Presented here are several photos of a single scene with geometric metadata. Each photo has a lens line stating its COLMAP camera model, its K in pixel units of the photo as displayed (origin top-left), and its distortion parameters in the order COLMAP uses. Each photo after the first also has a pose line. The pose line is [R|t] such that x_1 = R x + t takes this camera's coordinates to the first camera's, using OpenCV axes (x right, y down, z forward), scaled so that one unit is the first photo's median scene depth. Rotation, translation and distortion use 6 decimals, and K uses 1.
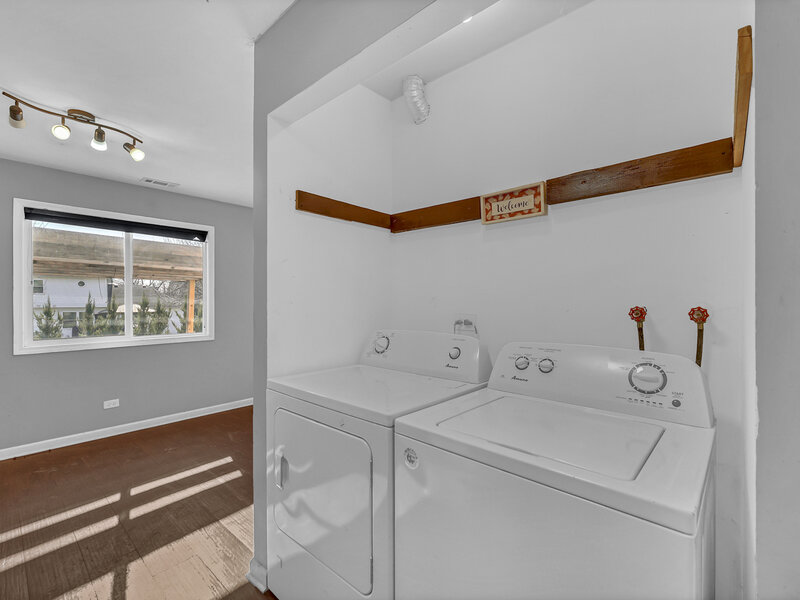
lens RADIAL K [[360.4, 0, 398.5], [0, 360.4, 302.0], [0, 0, 1]] dist [-0.002182, -0.000164]
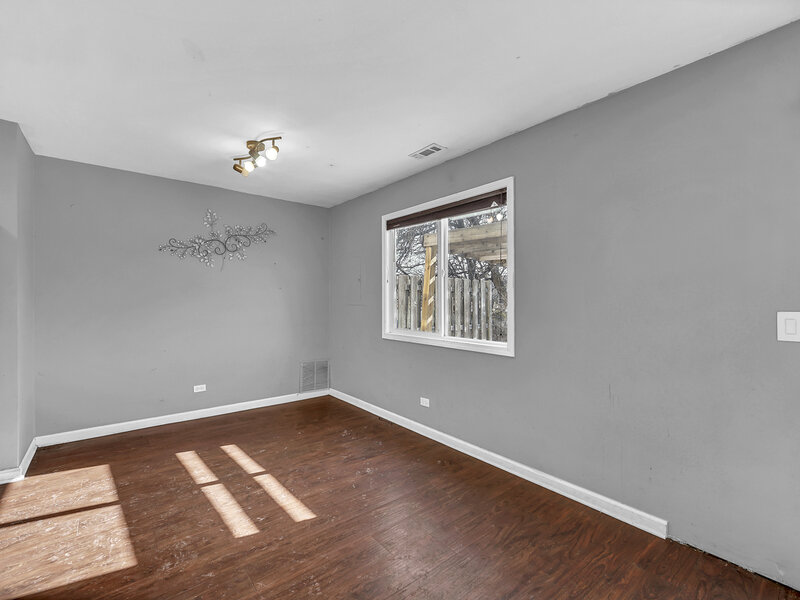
lens RADIAL K [[360.4, 0, 398.5], [0, 360.4, 302.0], [0, 0, 1]] dist [-0.002182, -0.000164]
pose [[-0.152415, 0.017067, -0.988169, 0.142857], [0.004147, 0.999853, 0.016629, -0.002850], [0.988308, -0.001563, -0.152464, 0.914958]]
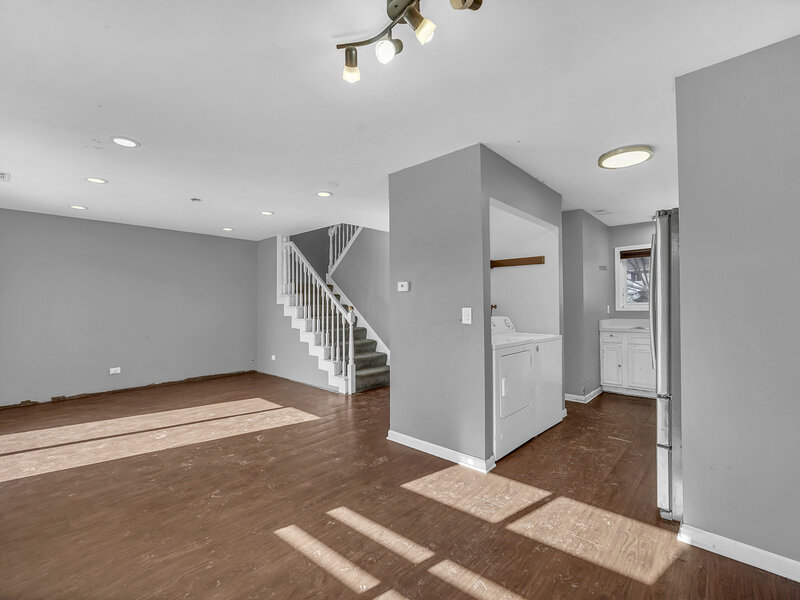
lens RADIAL K [[363.6, 0, 402.0], [0, 363.6, 299.1], [0, 0, 1]] dist [-0.004636, -0.001243]
pose [[0.002128, 0.024531, 0.999697, -0.839707], [-0.001469, 0.999698, -0.024527, 0.006089], [-0.999997, -0.001416, 0.002163, 0.545598]]
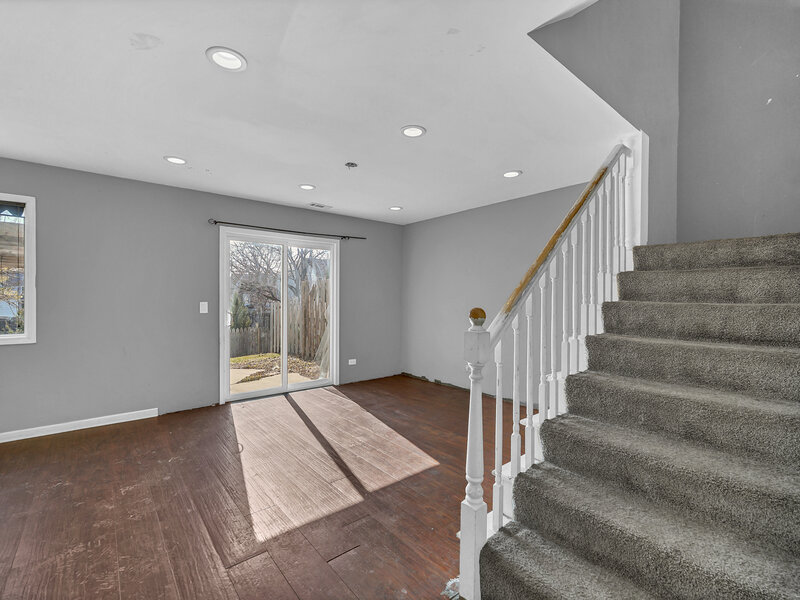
lens RADIAL K [[360.4, 0, 398.5], [0, 360.4, 302.0], [0, 0, 1]] dist [-0.002182, -0.000164]
pose [[0.990247, 0.020945, -0.137738, 0.379424], [-0.018220, 0.999613, 0.021013, -0.014834], [0.138125, -0.018298, 0.990246, 0.345500]]
